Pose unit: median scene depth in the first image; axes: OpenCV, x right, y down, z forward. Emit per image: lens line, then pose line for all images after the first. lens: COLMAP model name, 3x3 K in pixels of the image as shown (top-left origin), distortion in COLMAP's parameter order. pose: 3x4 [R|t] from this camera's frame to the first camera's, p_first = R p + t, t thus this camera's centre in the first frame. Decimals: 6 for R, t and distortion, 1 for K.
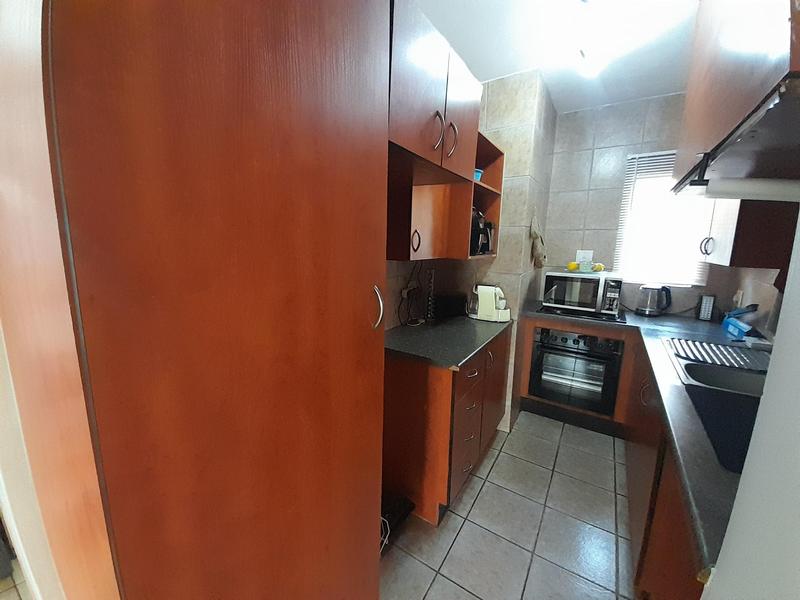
lens RADIAL K [[320.4, 0, 392.2], [0, 320.4, 295.3], [0, 0, 1]] dist [0.014953, -0.015778]
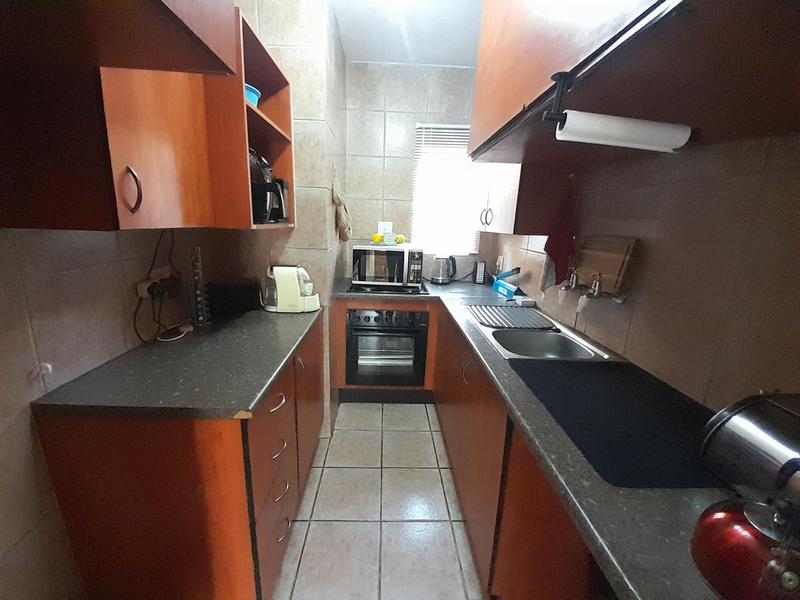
lens RADIAL K [[320.4, 0, 396.1], [0, 320.4, 295.2], [0, 0, 1]] dist [0.014953, -0.015778]
pose [[0.817677, -0.117319, 0.563596, 0.082081], [0.074039, 0.992315, 0.099144, -0.019624], [-0.570896, -0.039340, 0.820080, 0.254974]]
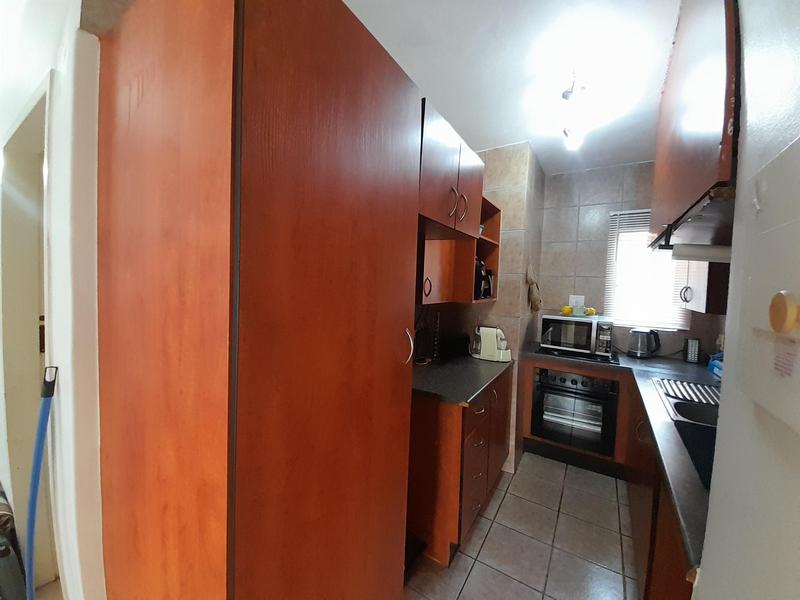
lens RADIAL K [[320.4, 0, 392.9], [0, 320.4, 293.3], [0, 0, 1]] dist [0.014953, -0.015778]
pose [[0.999774, 0.014656, 0.015376, -0.047581], [-0.012575, 0.991745, -0.127610, -0.001872], [-0.017119, 0.127387, 0.991705, -0.081844]]
